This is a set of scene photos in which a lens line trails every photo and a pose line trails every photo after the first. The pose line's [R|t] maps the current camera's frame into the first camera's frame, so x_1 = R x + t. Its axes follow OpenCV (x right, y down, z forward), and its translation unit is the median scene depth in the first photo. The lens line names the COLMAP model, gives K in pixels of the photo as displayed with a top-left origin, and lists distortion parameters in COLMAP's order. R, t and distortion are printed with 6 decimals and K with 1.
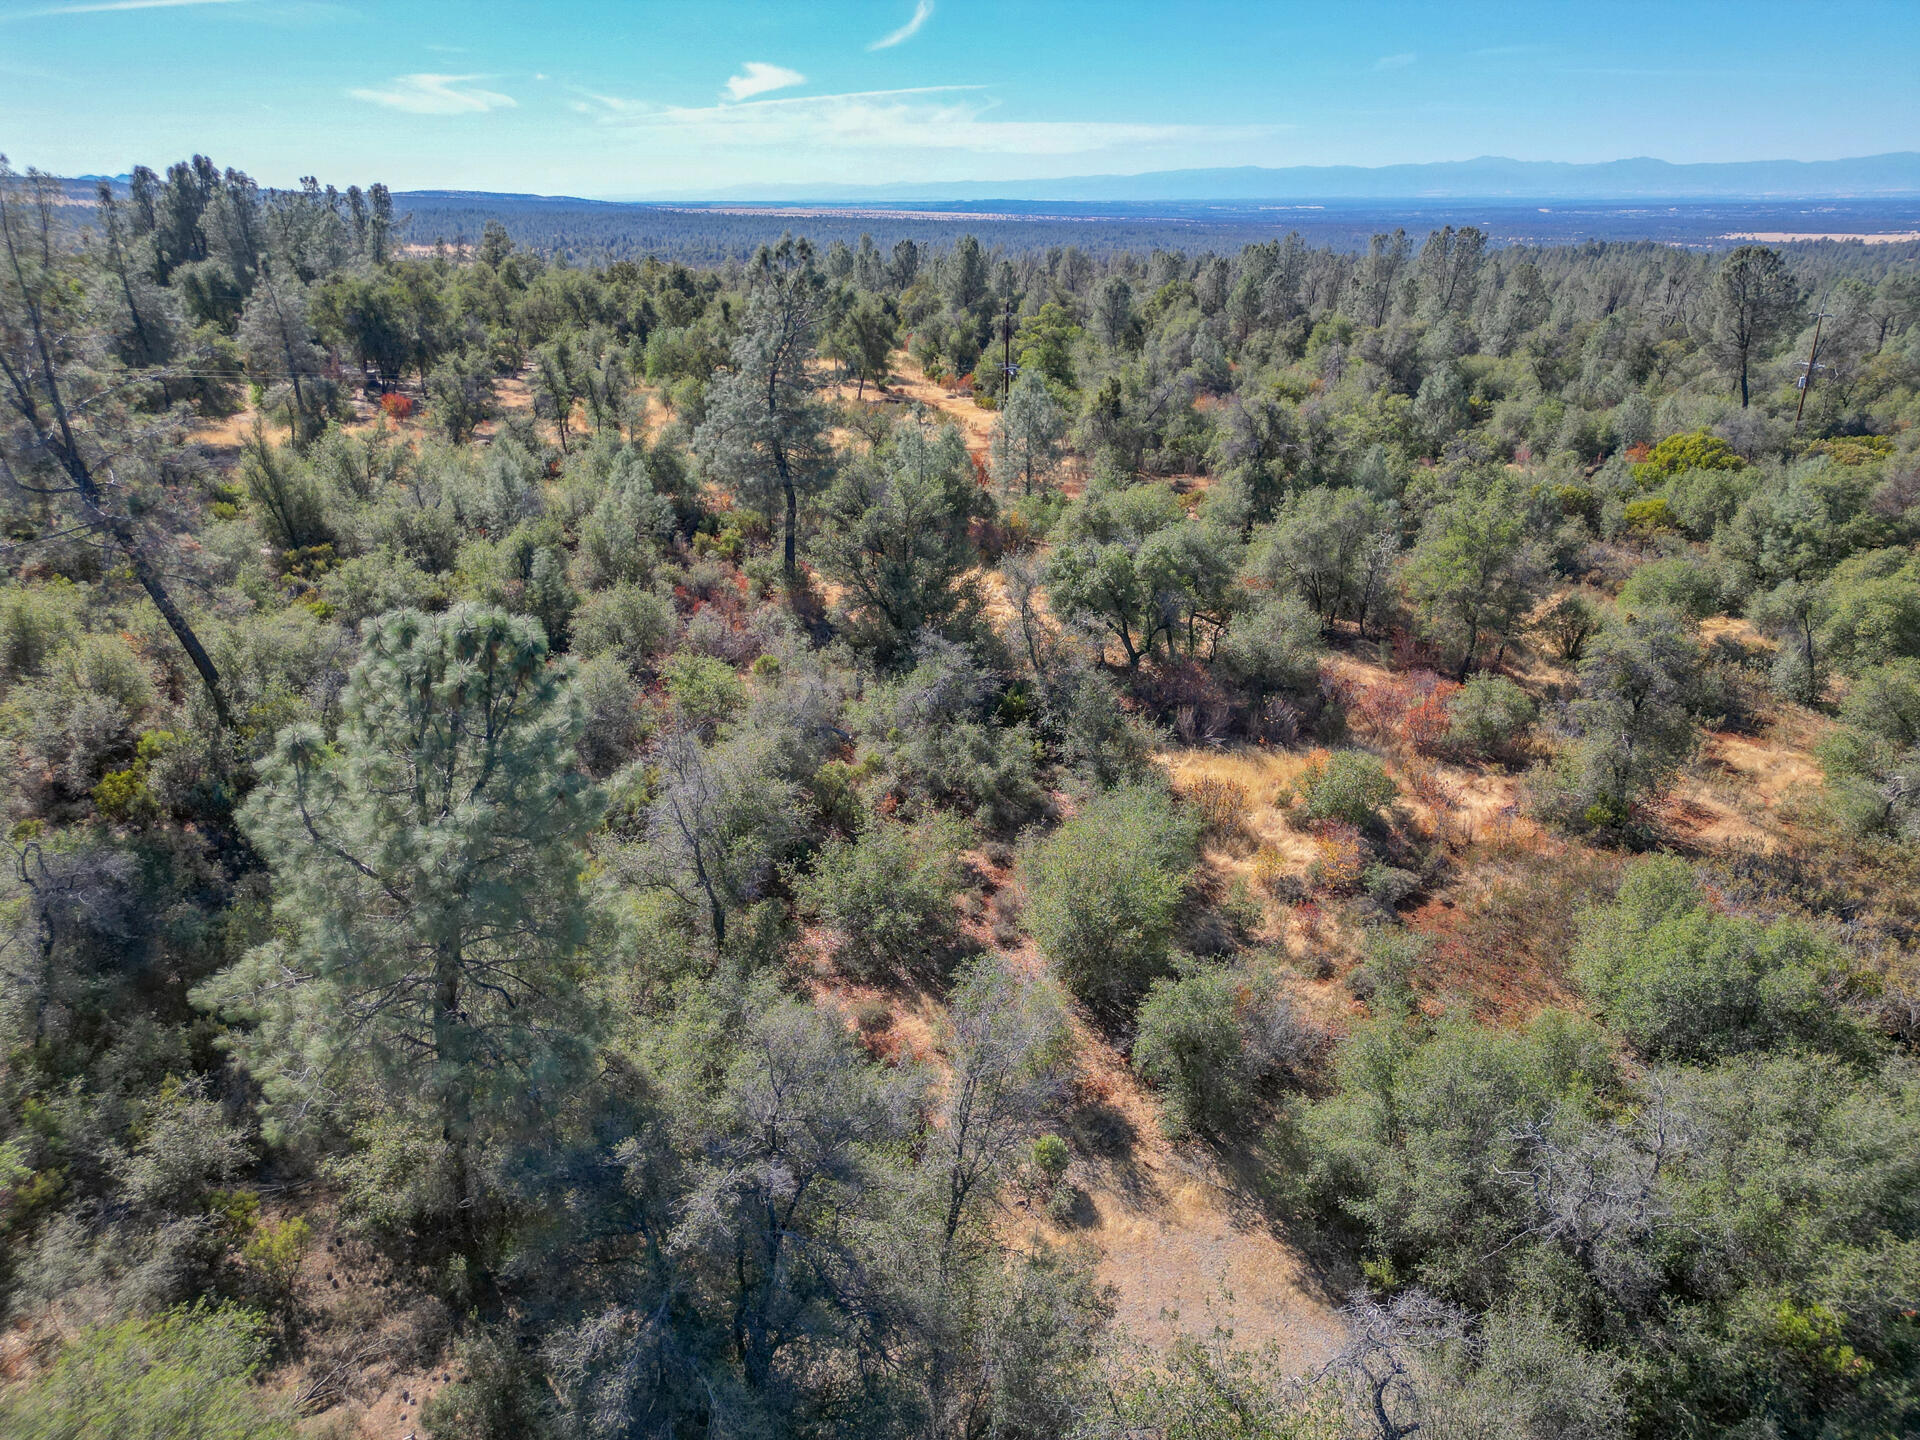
lens RADIAL K [[1345.2, 0, 955.4], [0, 1345.2, 734.9], [0, 0, 1]] dist [0.060099, -0.059701]
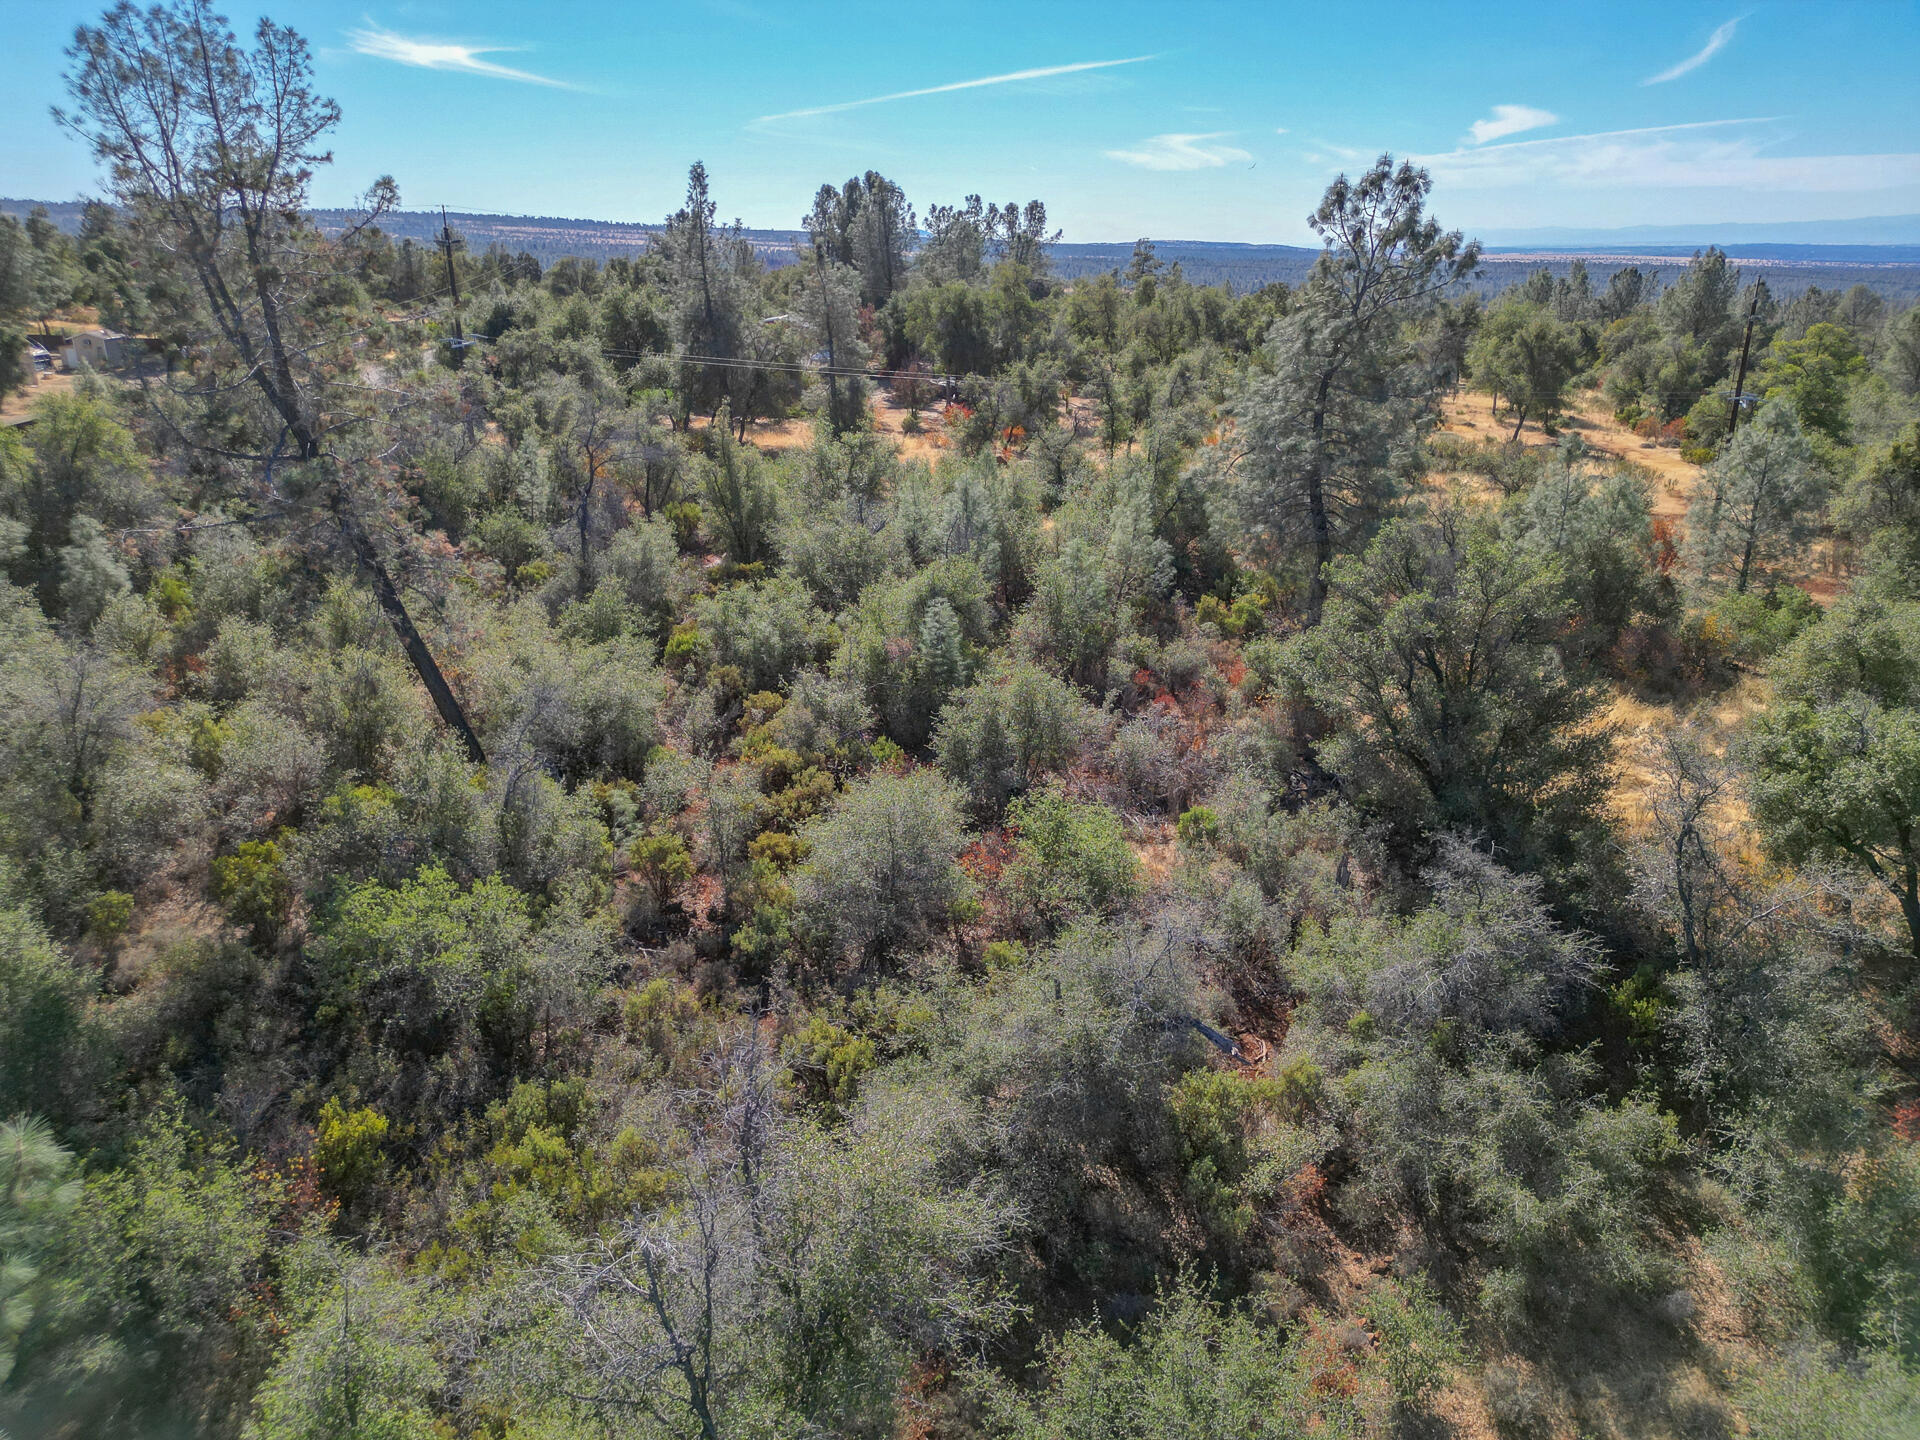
lens RADIAL K [[1345.2, 0, 958.8], [0, 1345.2, 721.3], [0, 0, 1]] dist [0.060099, -0.059701]
pose [[0.887462, 0.153614, -0.434528, 0.019384], [-0.171096, 0.985254, -0.001133, -0.067107], [0.427946, 0.075352, 0.900658, 0.333634]]
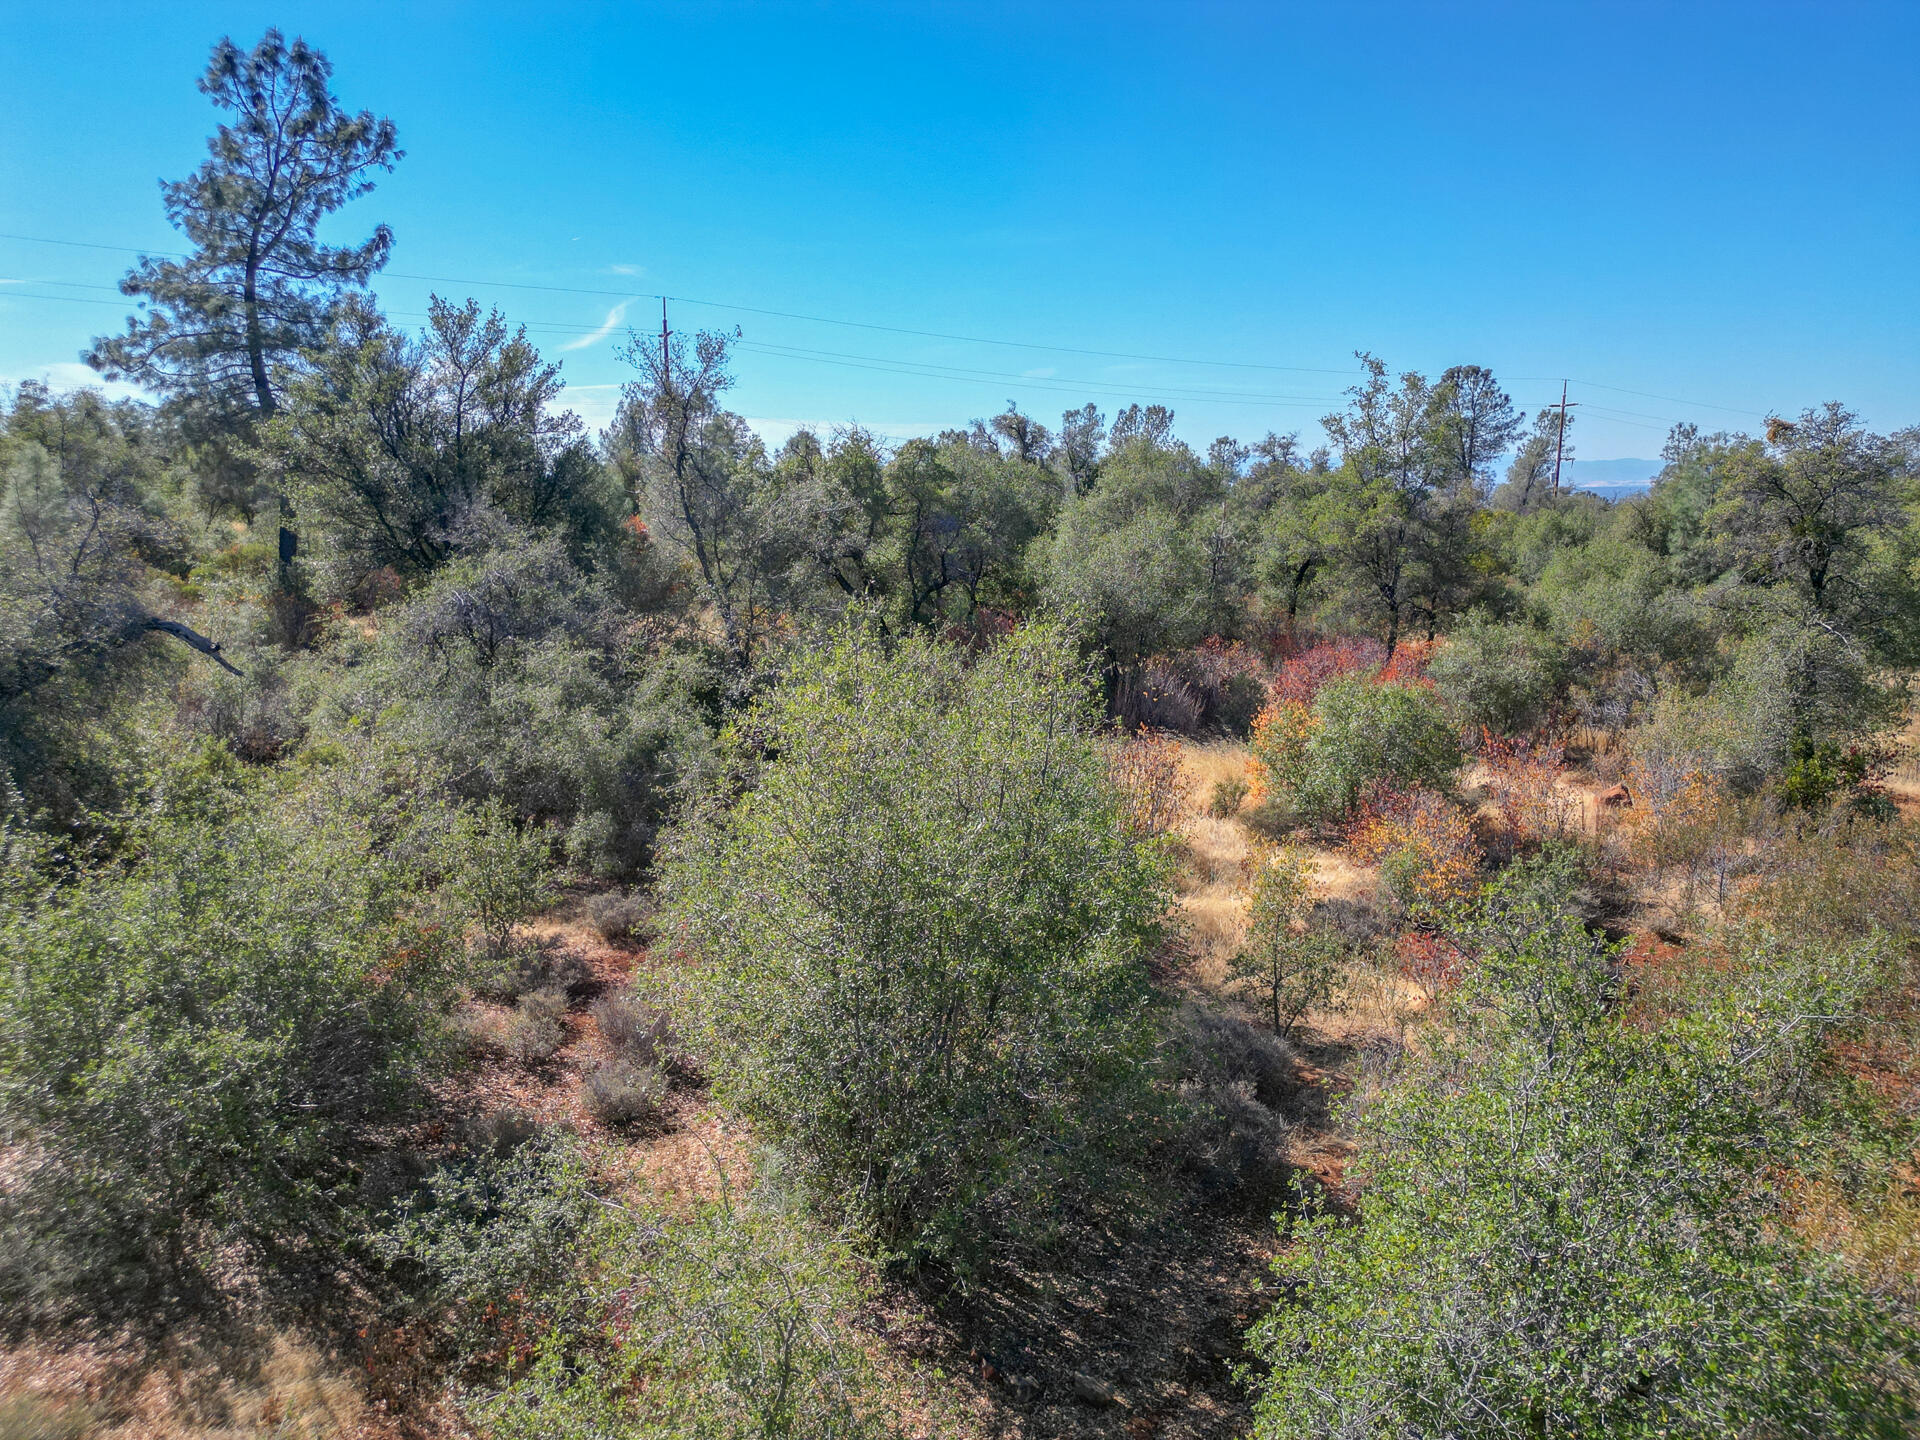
lens RADIAL K [[1345.2, 0, 975.0], [0, 1345.2, 734.5], [0, 0, 1]] dist [0.060099, -0.059701]
pose [[0.972075, -0.038175, 0.231545, 0.027857], [0.083092, 0.978750, -0.187469, 0.078232], [-0.219468, 0.201473, 0.954590, 0.391331]]
